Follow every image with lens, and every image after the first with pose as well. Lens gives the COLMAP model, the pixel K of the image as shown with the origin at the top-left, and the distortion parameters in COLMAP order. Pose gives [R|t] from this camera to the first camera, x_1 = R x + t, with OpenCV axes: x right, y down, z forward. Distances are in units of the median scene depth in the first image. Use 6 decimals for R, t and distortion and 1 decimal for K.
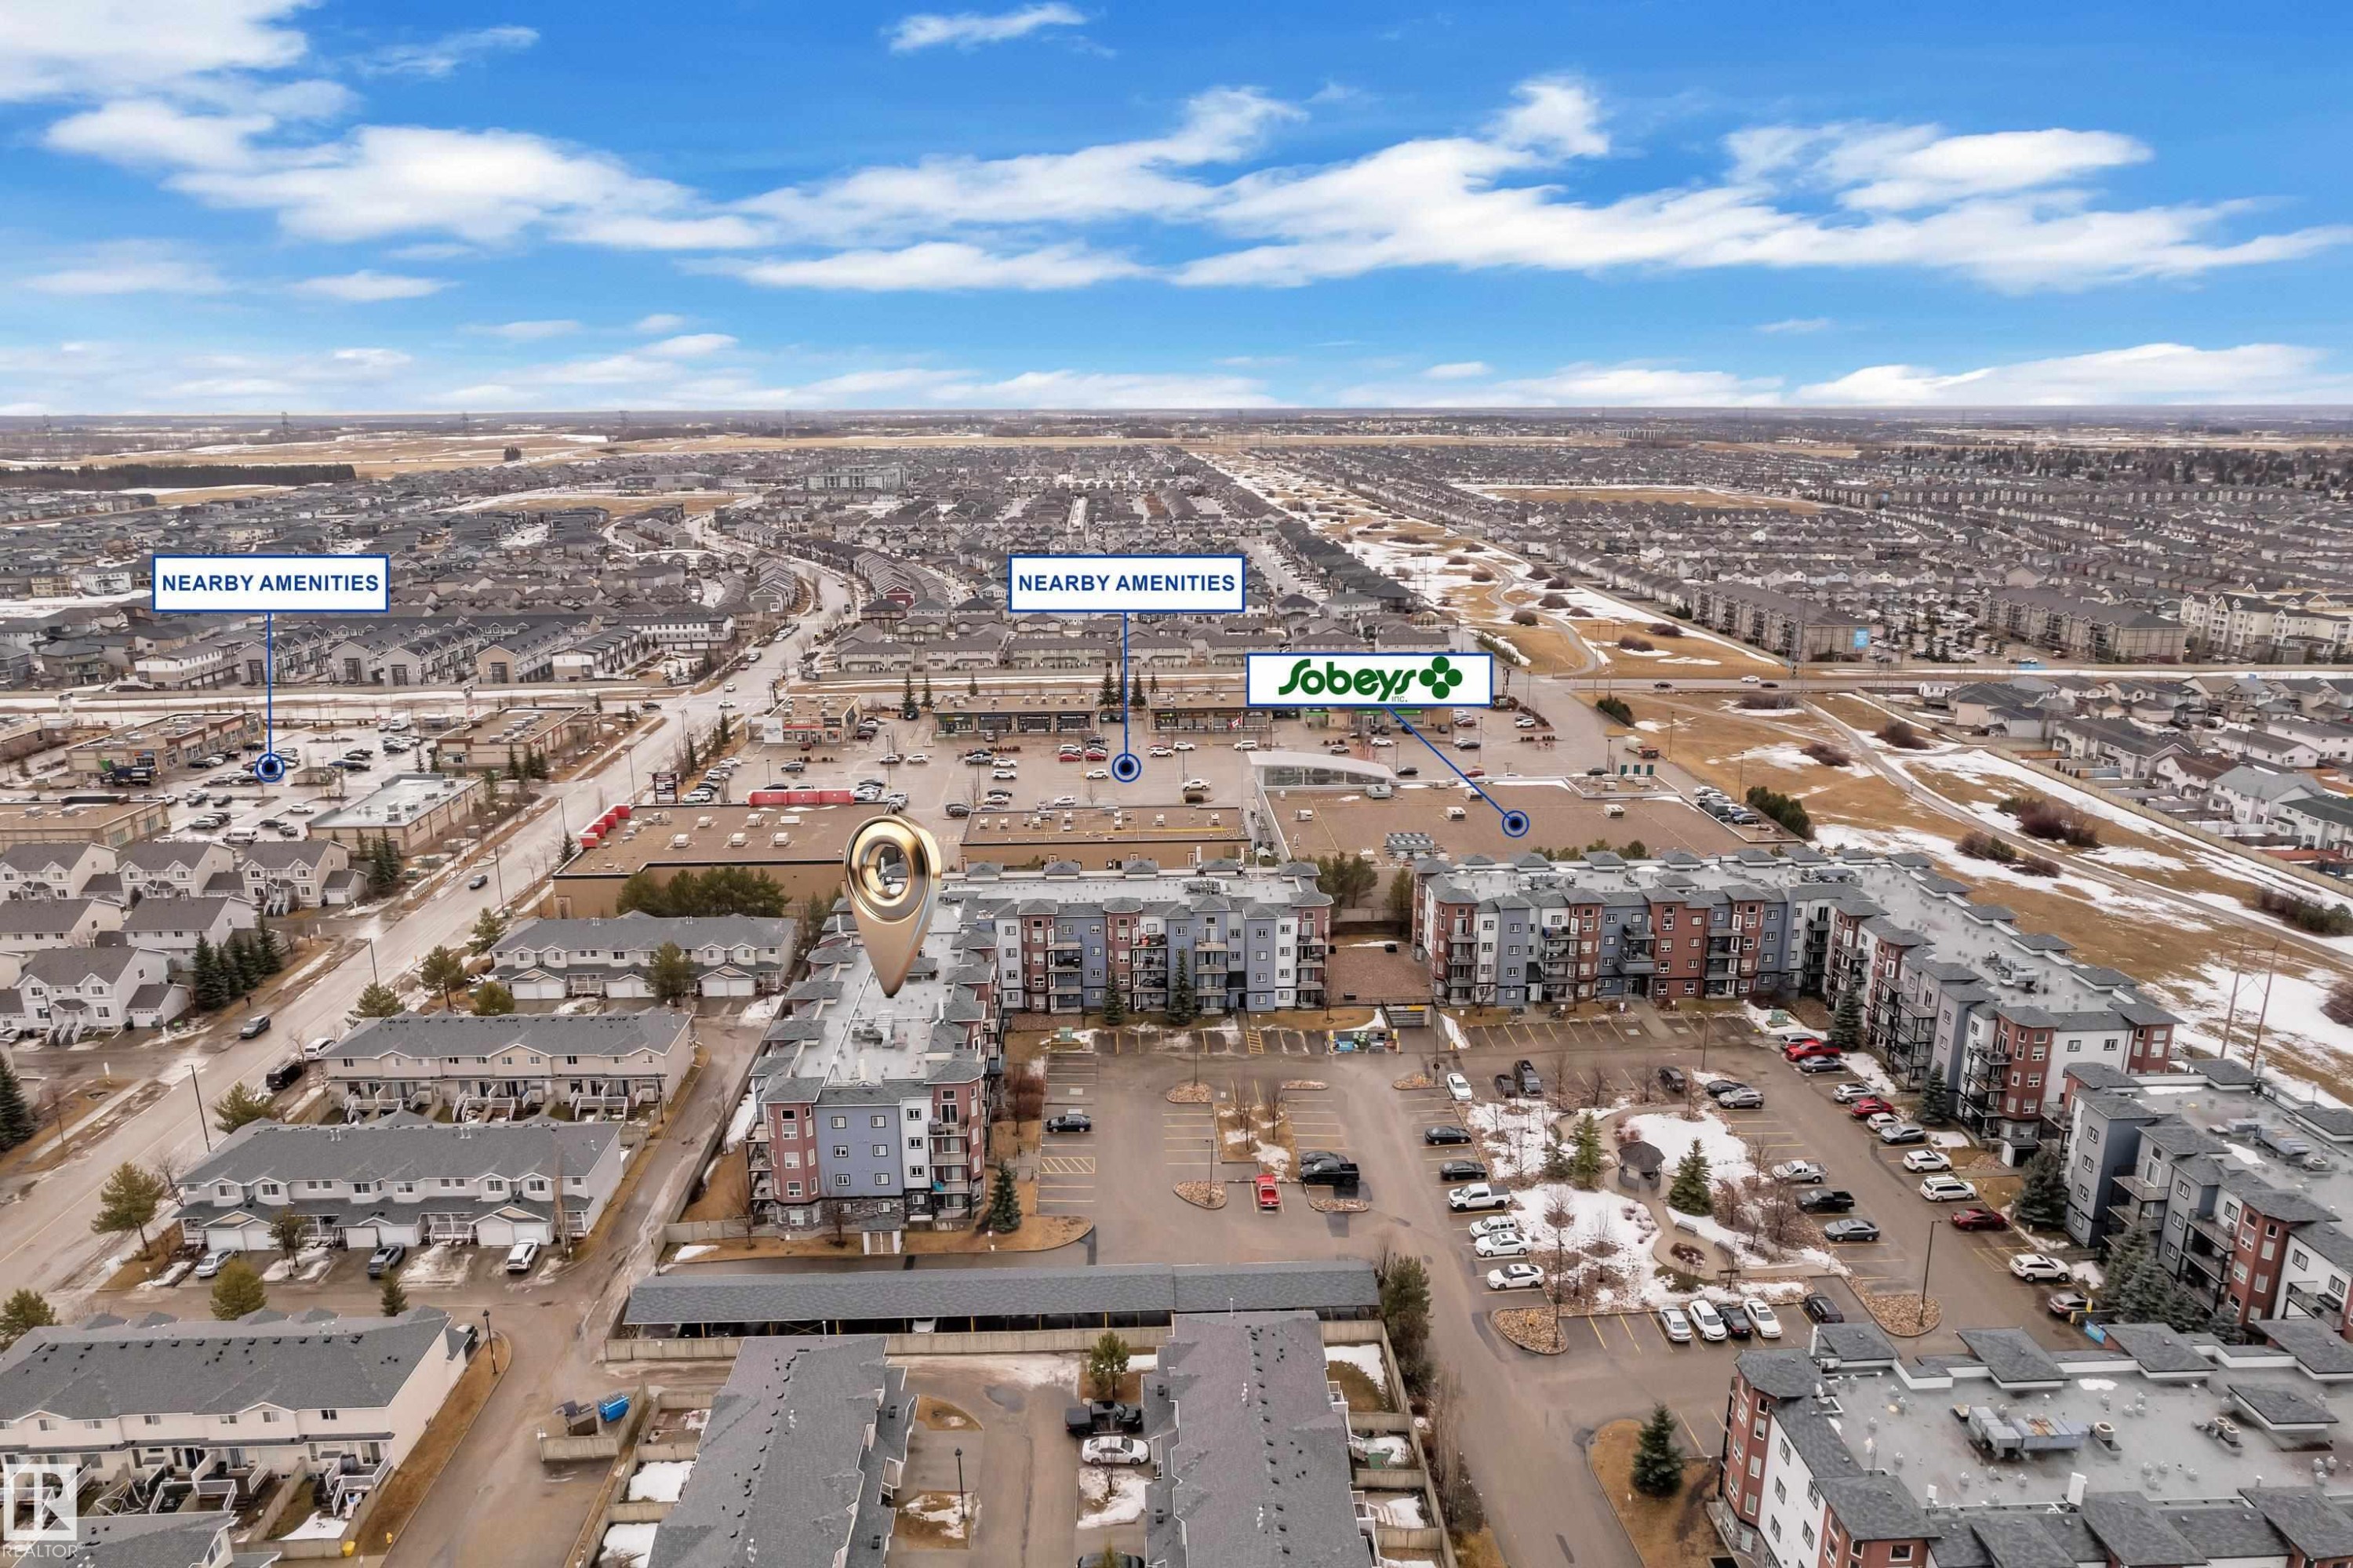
lens RADIAL K [[1494.6, 0, 1176.5], [0, 1494.6, 784.0], [0, 0, 1]] dist [-0.066882, 0.057064]
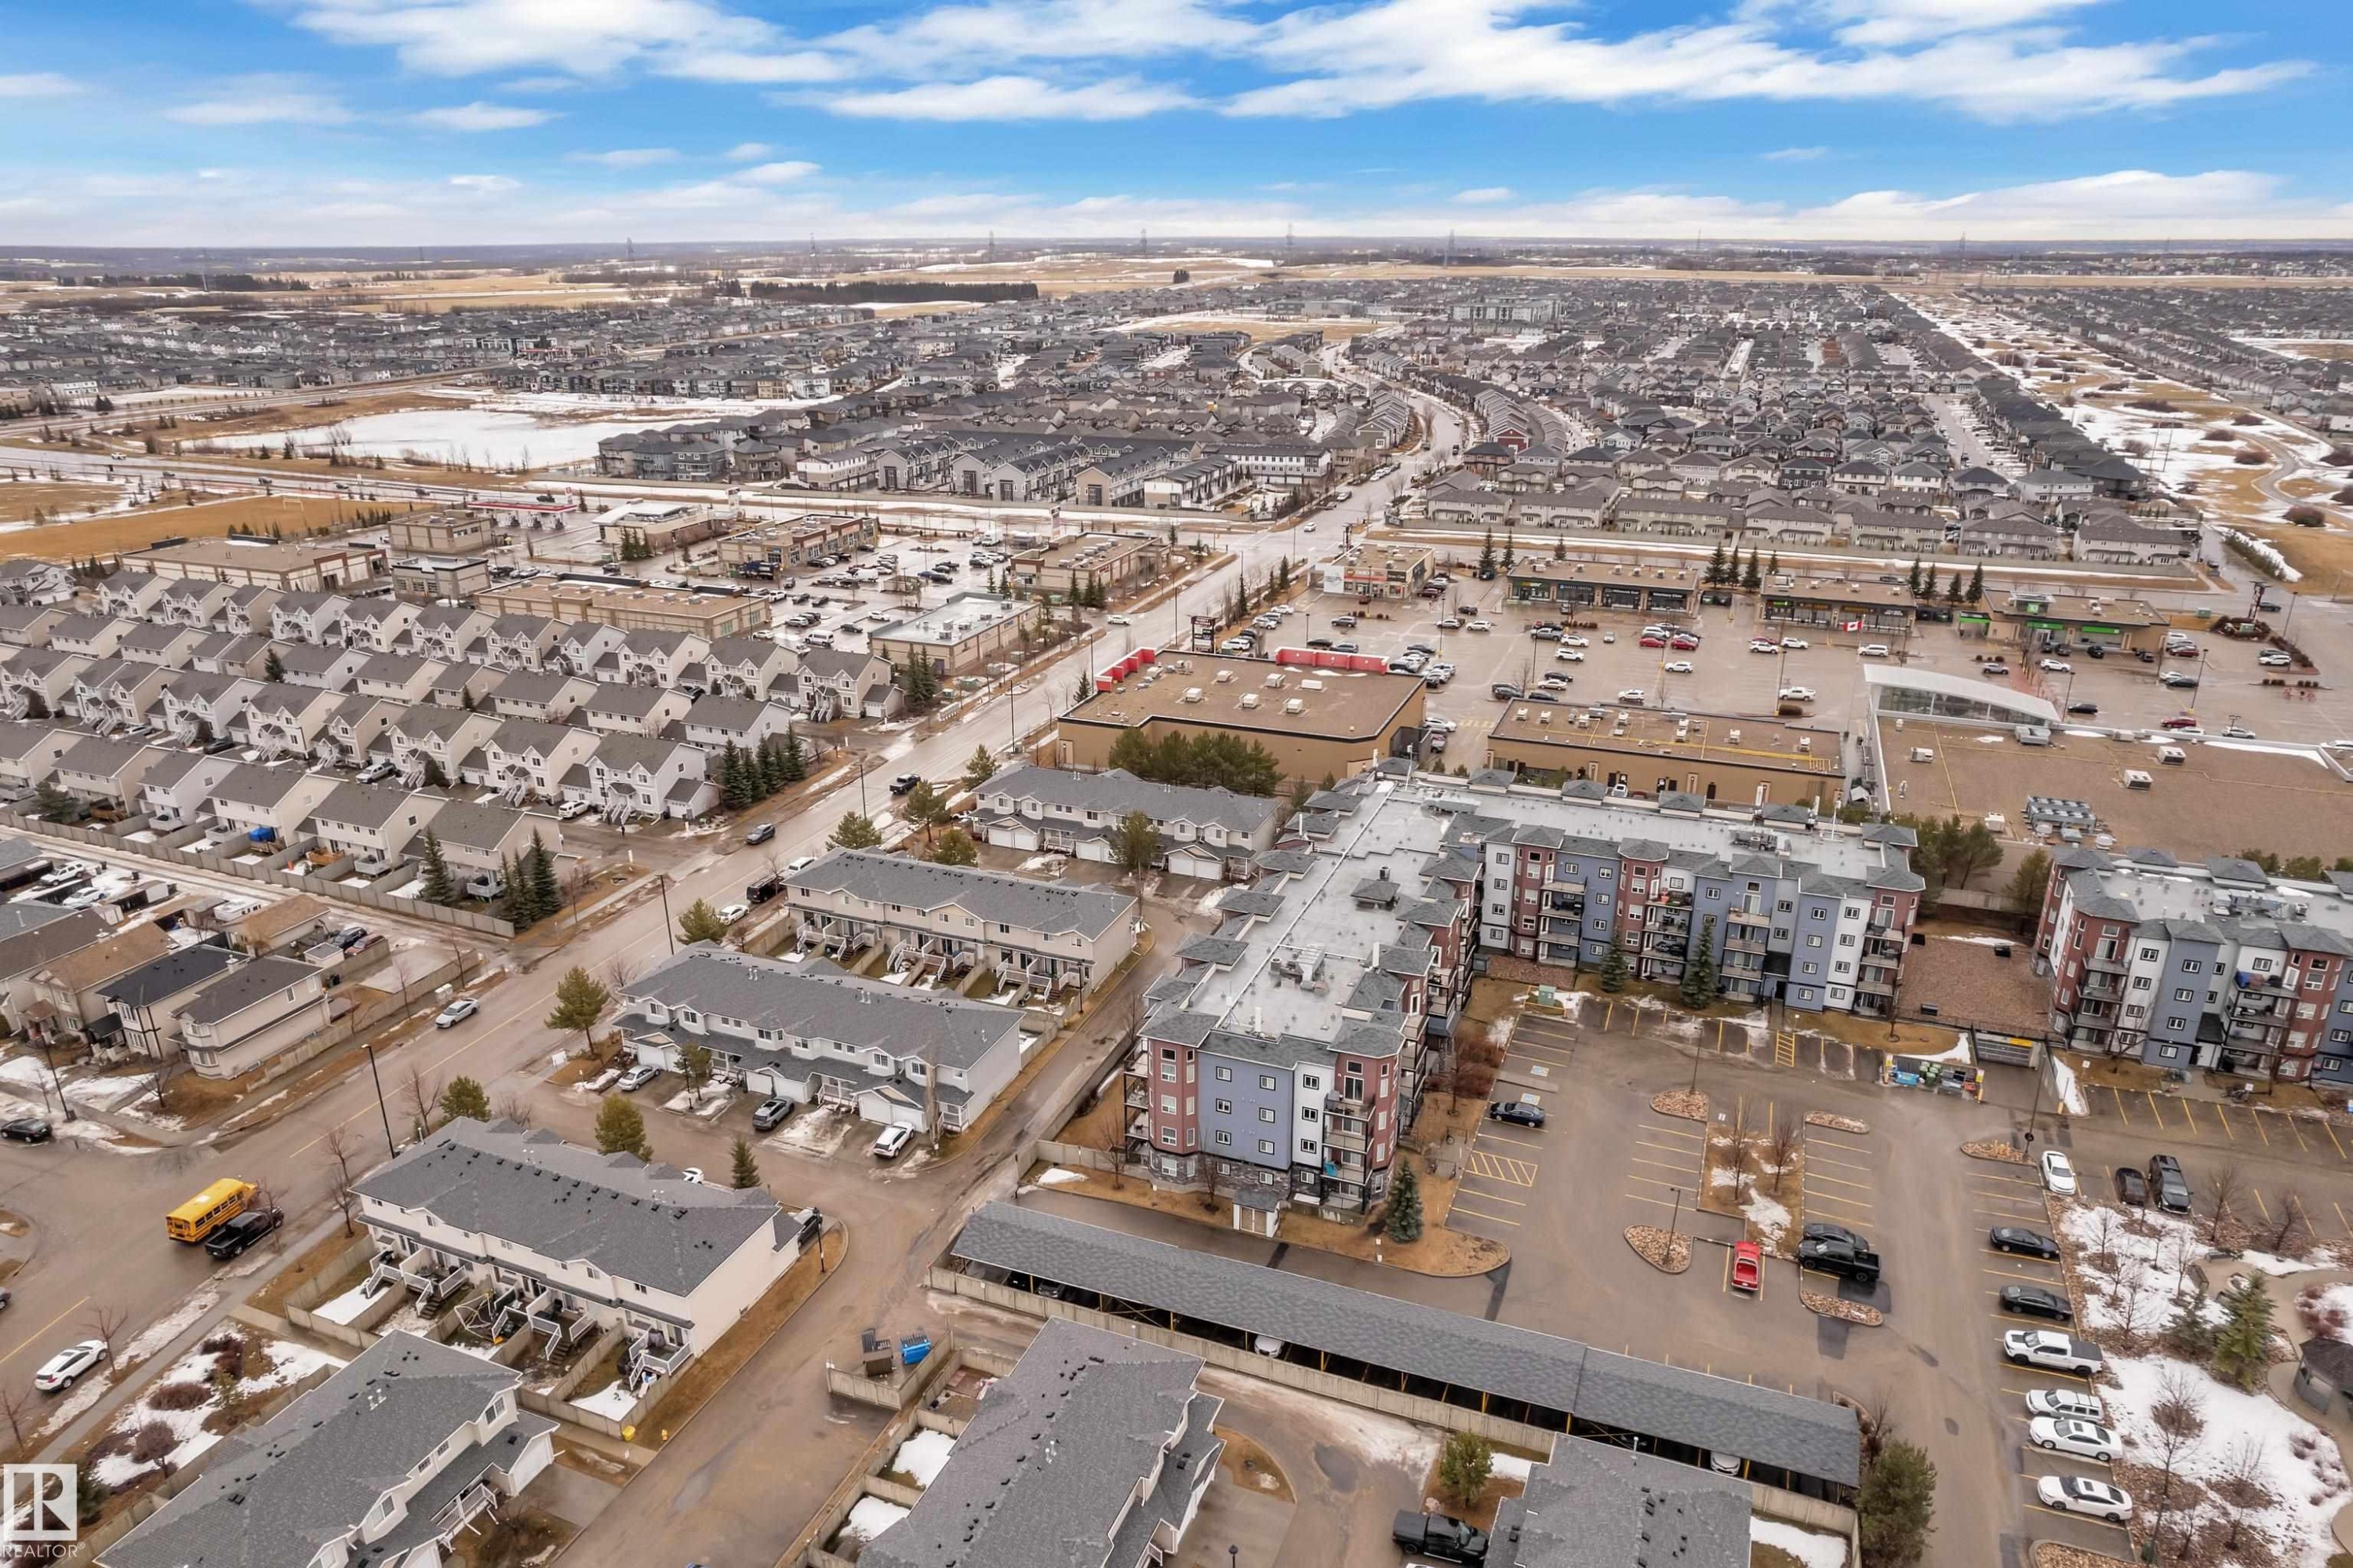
lens RADIAL K [[1494.6, 0, 1176.5], [0, 1494.6, 784.0], [0, 0, 1]] dist [-0.066882, 0.057064]
pose [[0.910419, 0.143287, -0.388080, 0.039574], [-0.101182, 0.986734, 0.126954, -0.030308], [0.401122, -0.076315, 0.912840, 0.148053]]
